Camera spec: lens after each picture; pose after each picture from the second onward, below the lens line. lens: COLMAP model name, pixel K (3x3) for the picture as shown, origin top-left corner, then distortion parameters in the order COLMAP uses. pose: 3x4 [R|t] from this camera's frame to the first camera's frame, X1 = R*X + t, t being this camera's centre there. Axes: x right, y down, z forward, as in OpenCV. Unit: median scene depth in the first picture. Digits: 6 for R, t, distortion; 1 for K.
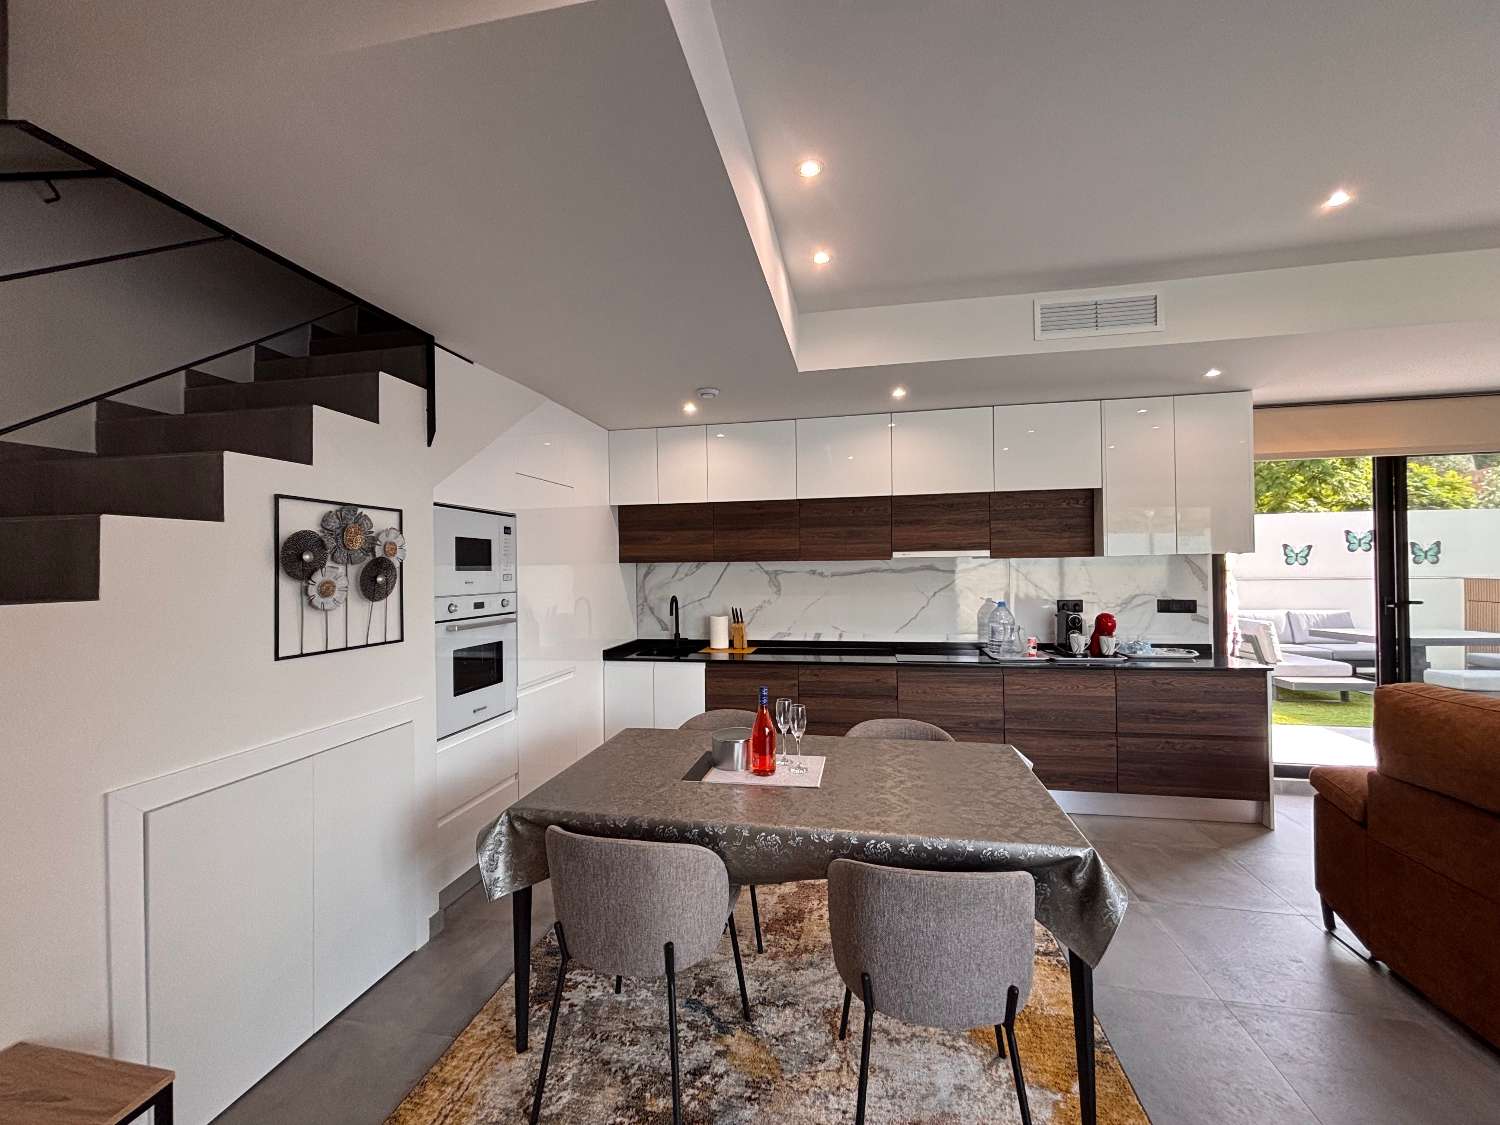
lens RADIAL K [[604.5, 0, 750.7], [0, 604.5, 566.8], [0, 0, 1]] dist [0.002250, 0.000150]
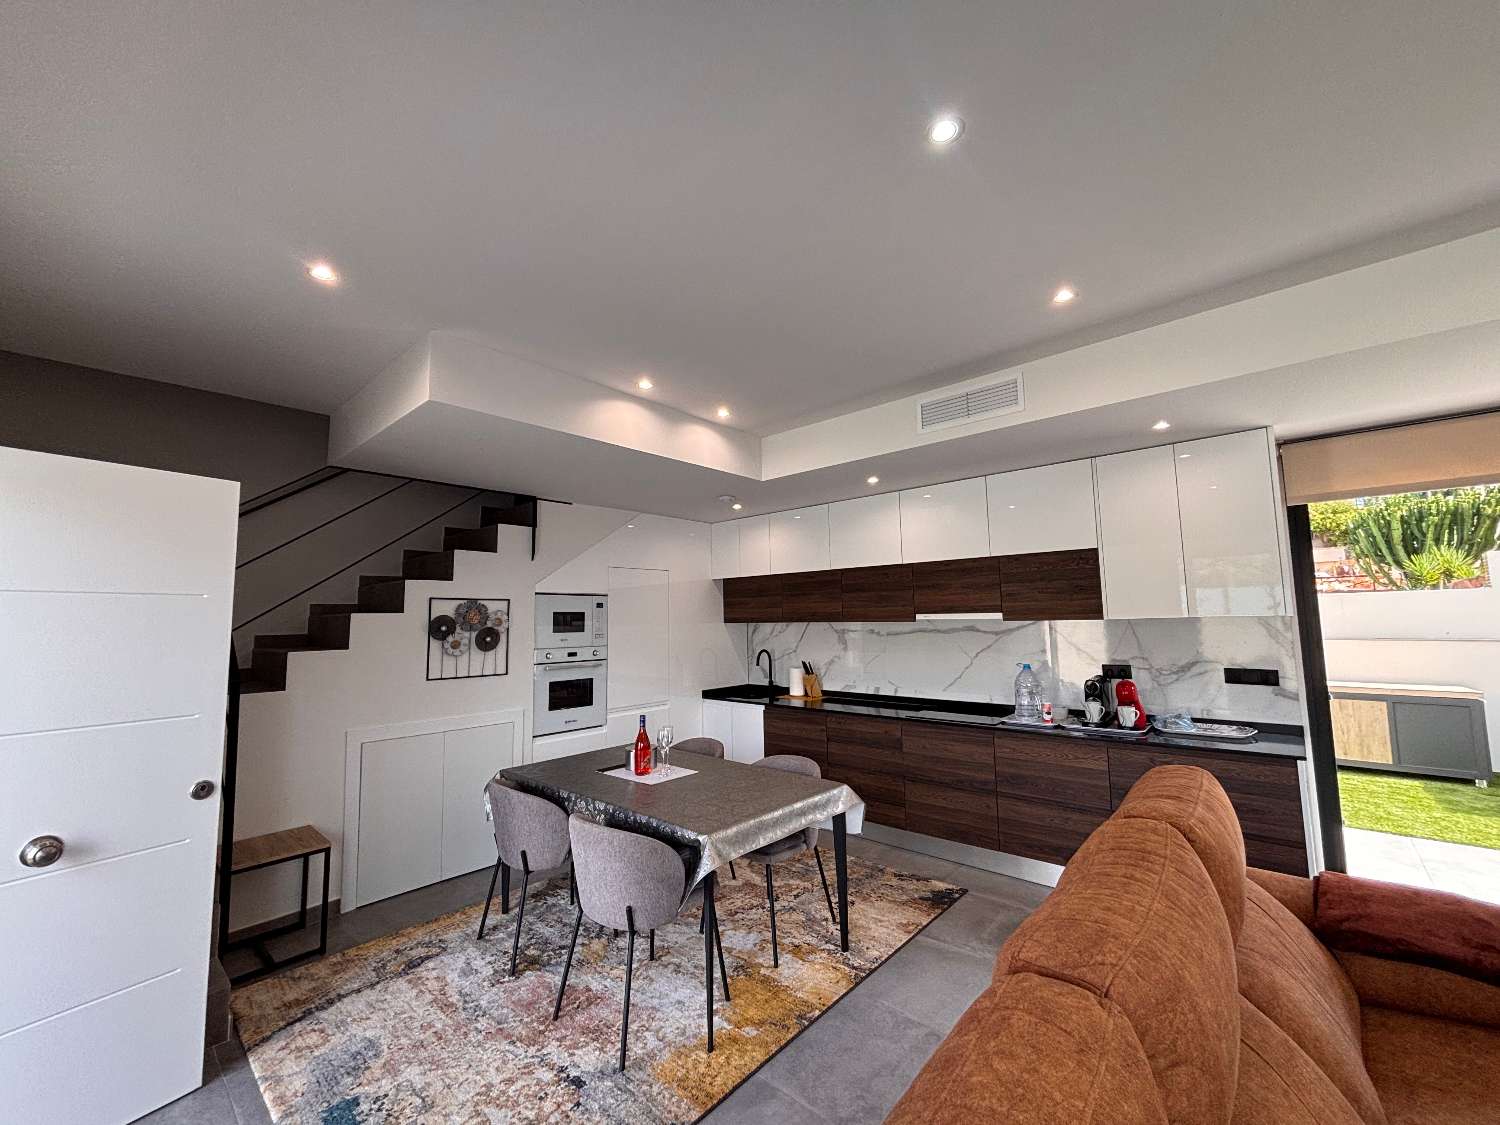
lens RADIAL K [[604.5, 0, 749.9], [0, 604.5, 566.9], [0, 0, 1]] dist [0.002250, 0.000150]
pose [[0.858919, -0.047037, -0.509947, 0.626567], [0.006251, 0.996662, -0.081402, -0.026885], [0.512074, 0.066730, 0.856346, -0.105773]]
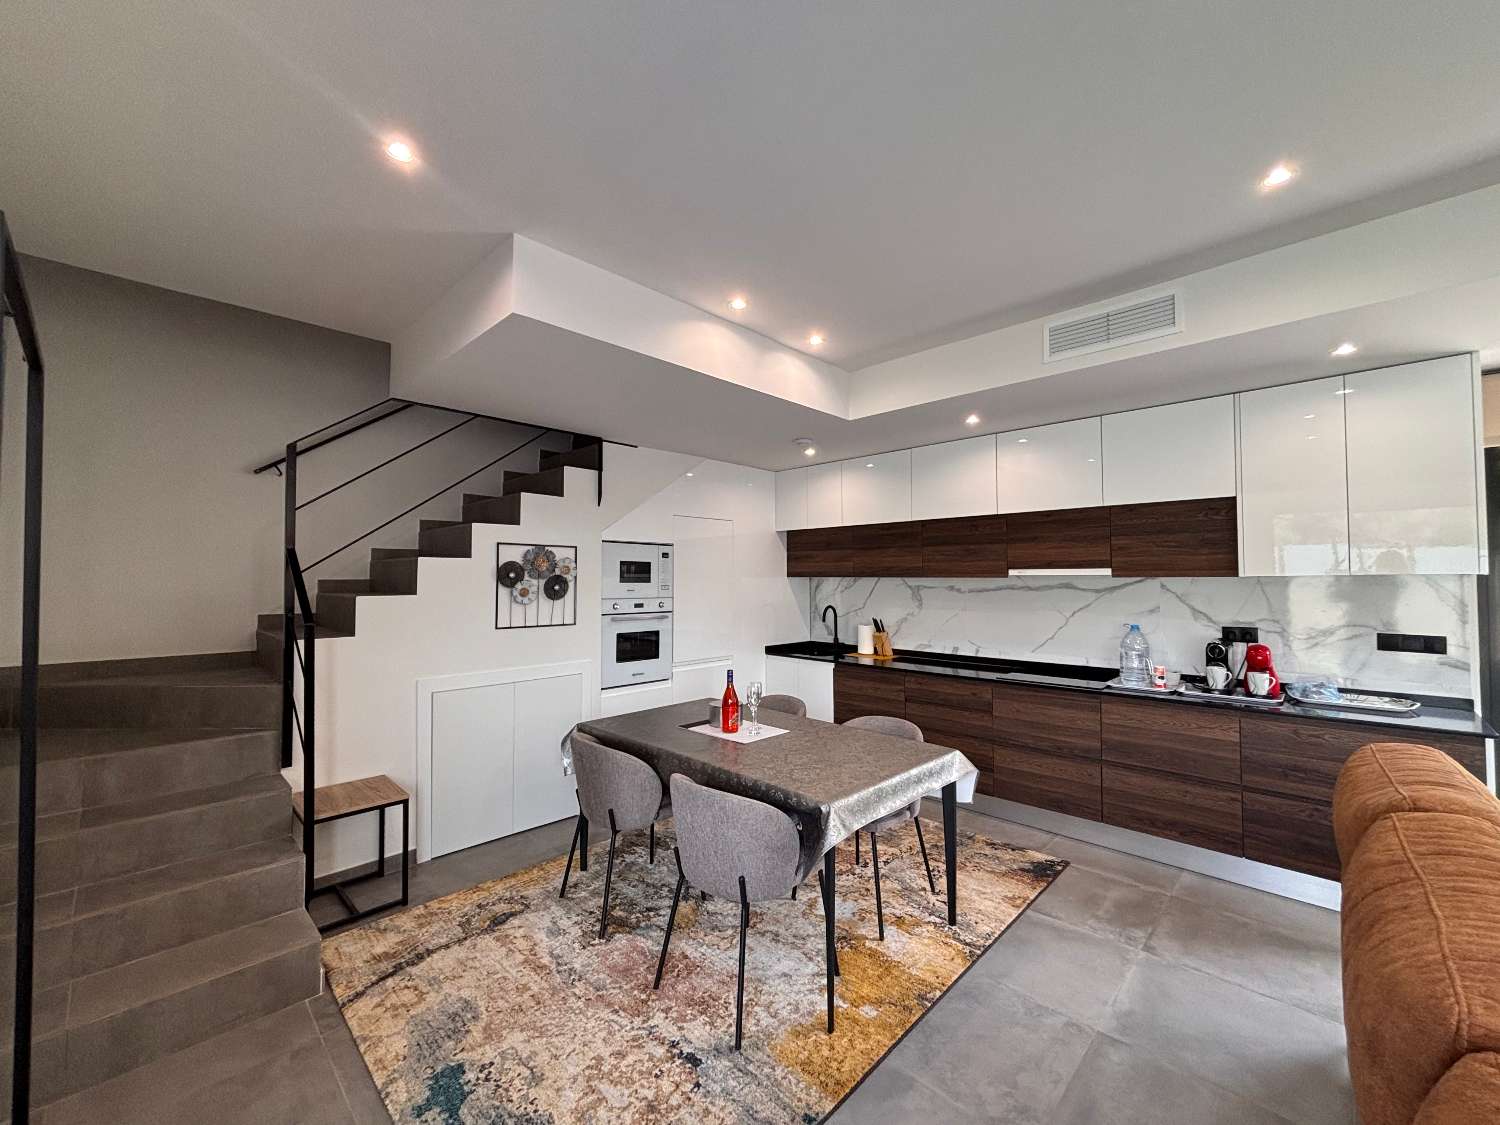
lens RADIAL K [[604.5, 0, 751.5], [0, 604.5, 566.3], [0, 0, 1]] dist [0.002250, 0.000150]
pose [[0.836608, 0.000542, -0.547802, 0.501194], [-0.010111, 0.999844, -0.014453, -0.013016], [0.547709, 0.017630, 0.836483, -0.088290]]
